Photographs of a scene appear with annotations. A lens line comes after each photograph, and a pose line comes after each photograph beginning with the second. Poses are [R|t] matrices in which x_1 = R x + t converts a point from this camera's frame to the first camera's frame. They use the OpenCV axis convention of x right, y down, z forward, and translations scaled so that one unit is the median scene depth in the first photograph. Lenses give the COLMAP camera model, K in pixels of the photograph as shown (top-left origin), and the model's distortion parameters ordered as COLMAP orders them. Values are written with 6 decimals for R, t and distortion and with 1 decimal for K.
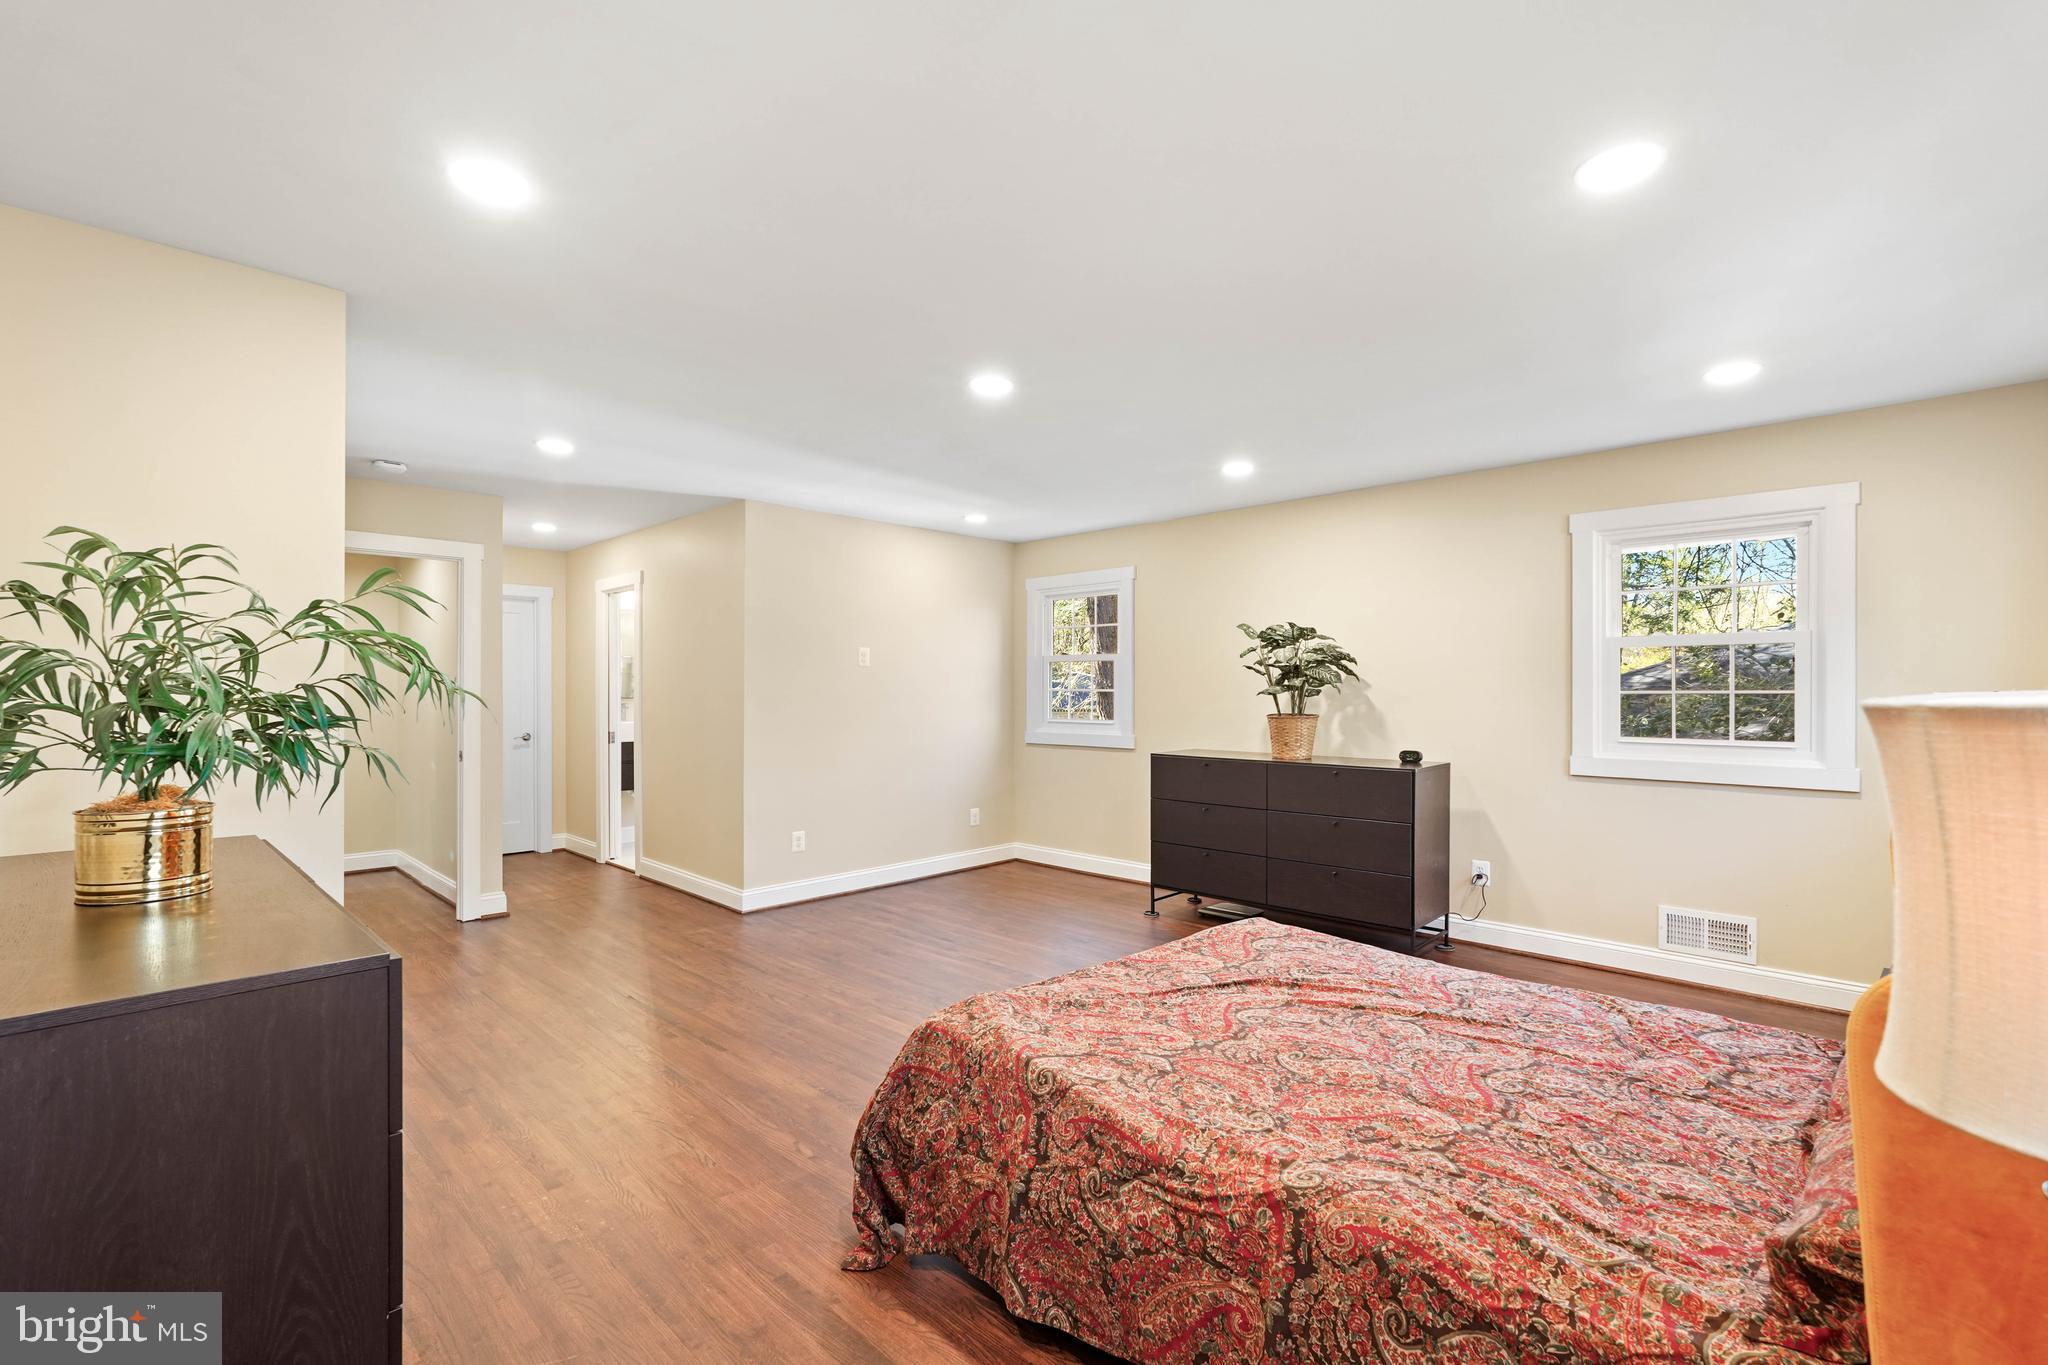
lens RADIAL K [[911.9, 0, 1023.7], [0, 911.9, 689.3], [0, 0, 1]] dist [-0.002901, 0.001473]
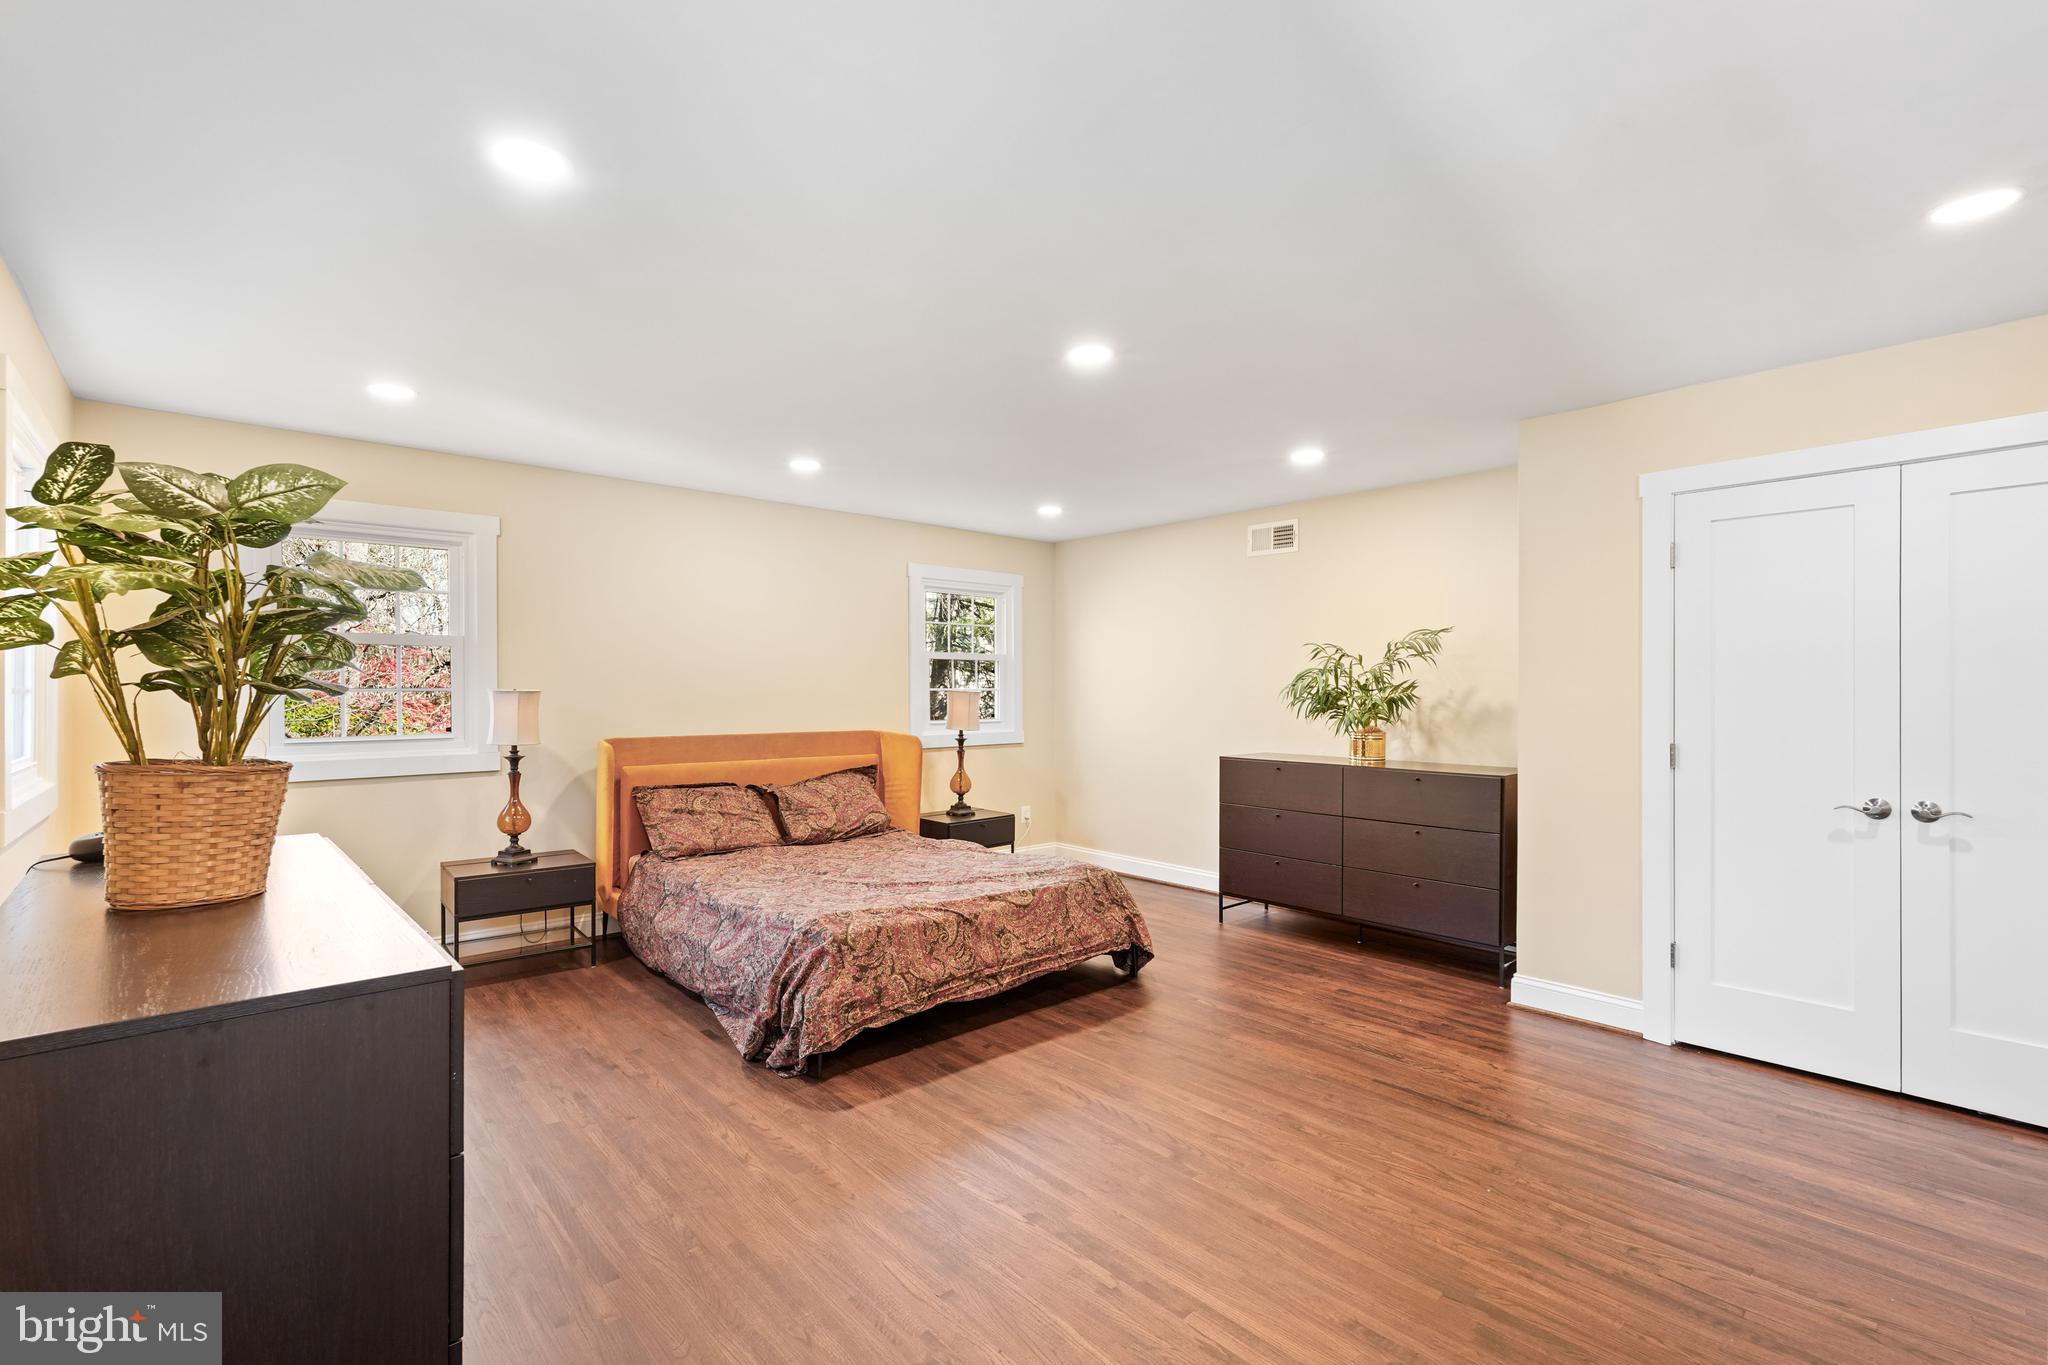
lens RADIAL K [[911.9, 0, 1024.5], [0, 911.9, 689.3], [0, 0, 1]] dist [-0.002901, 0.001473]
pose [[-0.998405, -0.004689, 0.056264, -0.021884], [-0.005072, 0.999965, -0.006665, 0.006741], [-0.056231, -0.006940, -0.998394, 1.785743]]
